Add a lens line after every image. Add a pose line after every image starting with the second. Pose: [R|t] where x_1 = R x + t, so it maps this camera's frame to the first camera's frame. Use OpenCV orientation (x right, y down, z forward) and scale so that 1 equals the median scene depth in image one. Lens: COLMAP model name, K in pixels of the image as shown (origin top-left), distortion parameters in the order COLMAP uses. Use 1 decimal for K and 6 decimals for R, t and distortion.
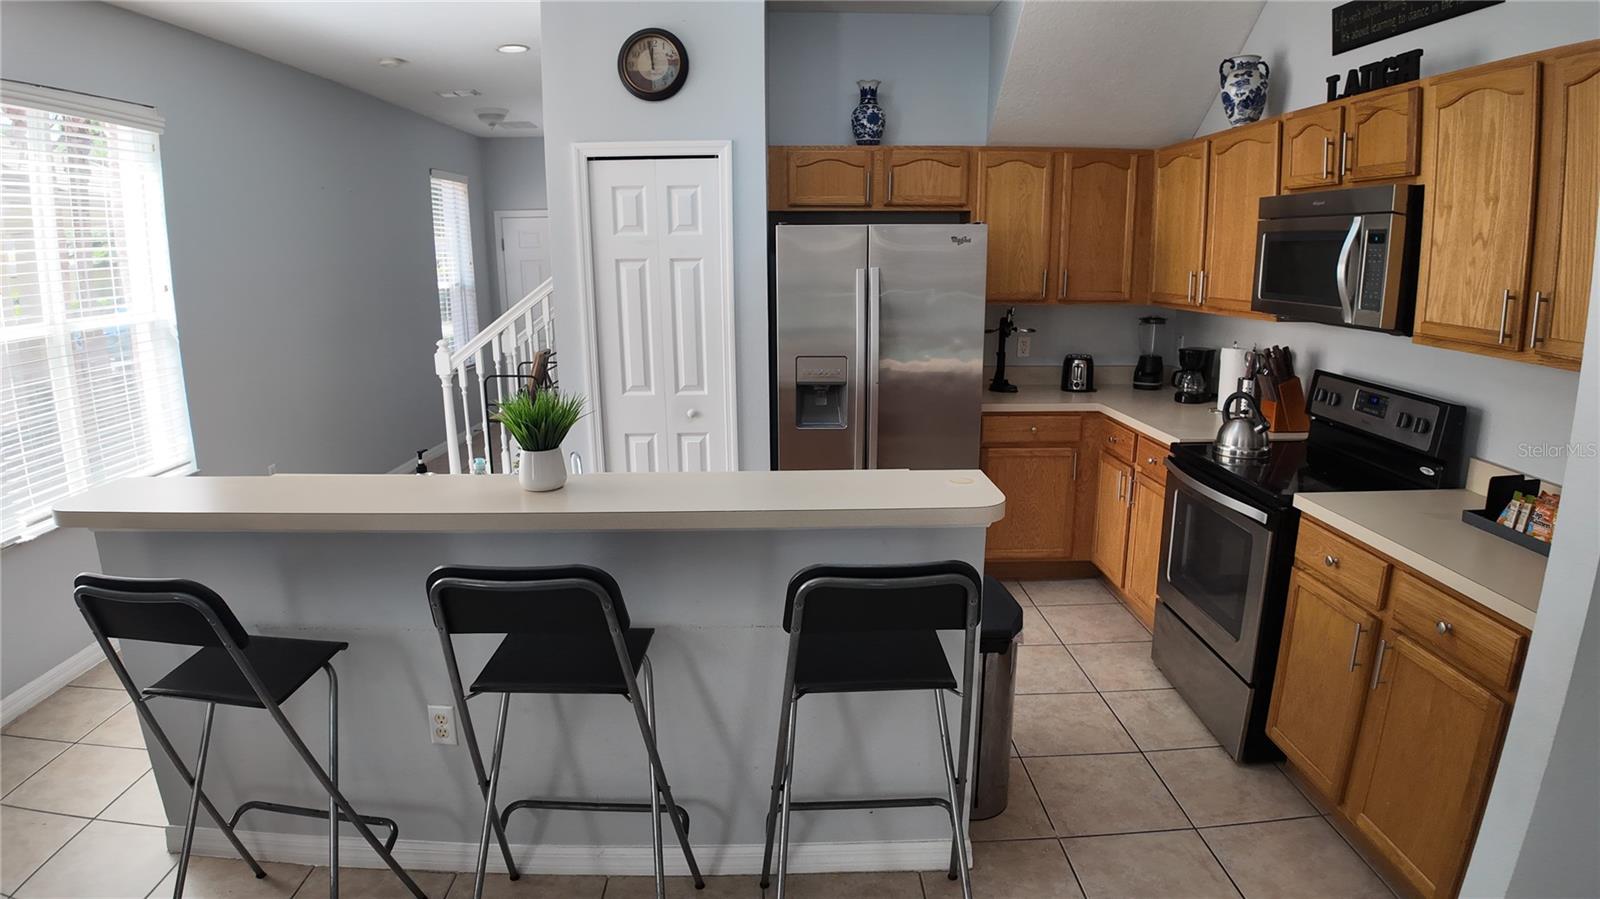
lens RADIAL K [[839.3, 0, 831.4], [0, 839.3, 466.1], [0, 0, 1]] dist [-0.104518, -0.006675]
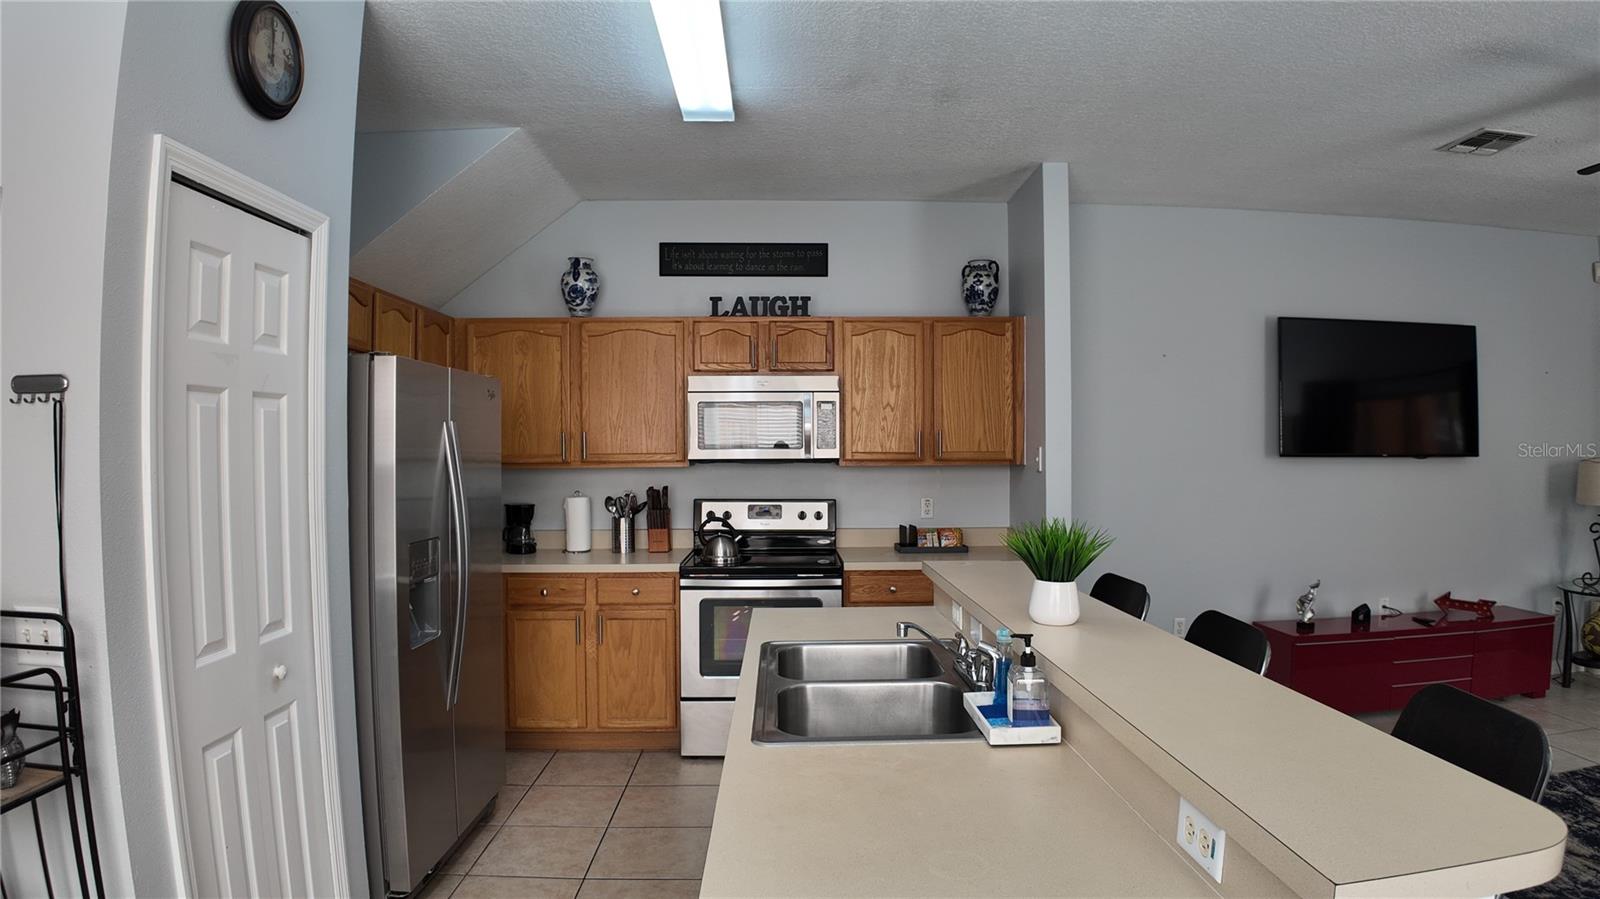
lens RADIAL K [[839.3, 0, 802.5], [0, 839.3, 455.1], [0, 0, 1]] dist [-0.104518, -0.006675]
pose [[0.032793, -0.002523, 0.999459, -0.752441], [0.242621, 0.970106, -0.005512, -0.128335], [-0.969567, 0.242670, 0.032424, 0.689278]]
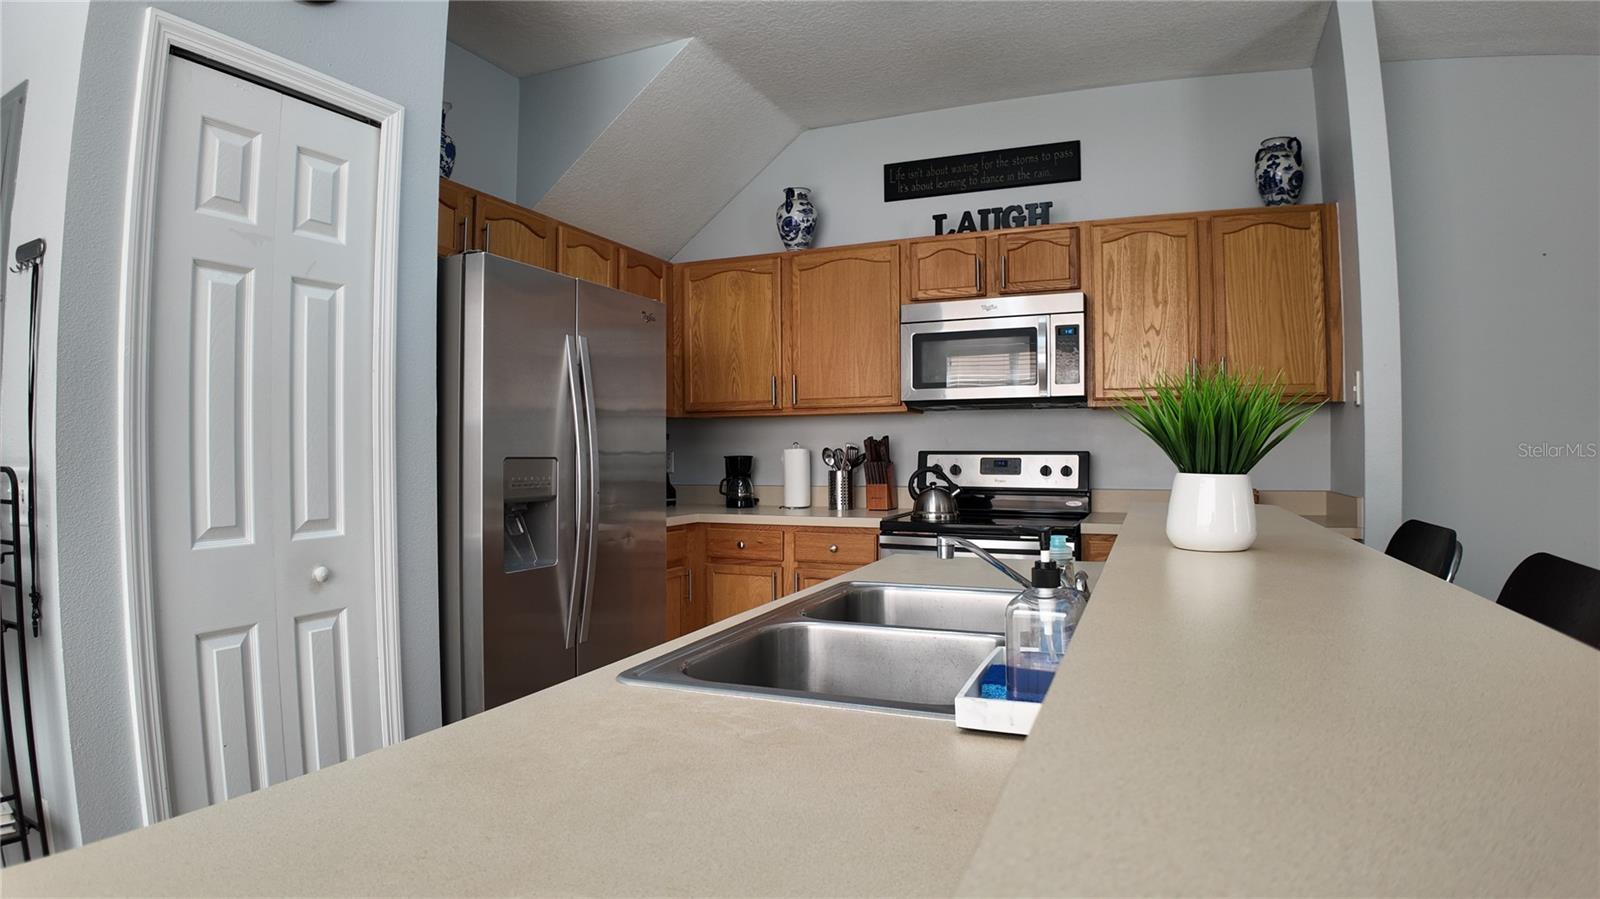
lens RADIAL K [[839.3, 0, 808.3], [0, 839.3, 459.4], [0, 0, 1]] dist [-0.104518, -0.006675]
pose [[0.436313, -0.004451, 0.899784, -0.540787], [0.218171, 0.970671, -0.100991, -0.017356], [-0.872945, 0.240370, 0.424487, 0.565931]]
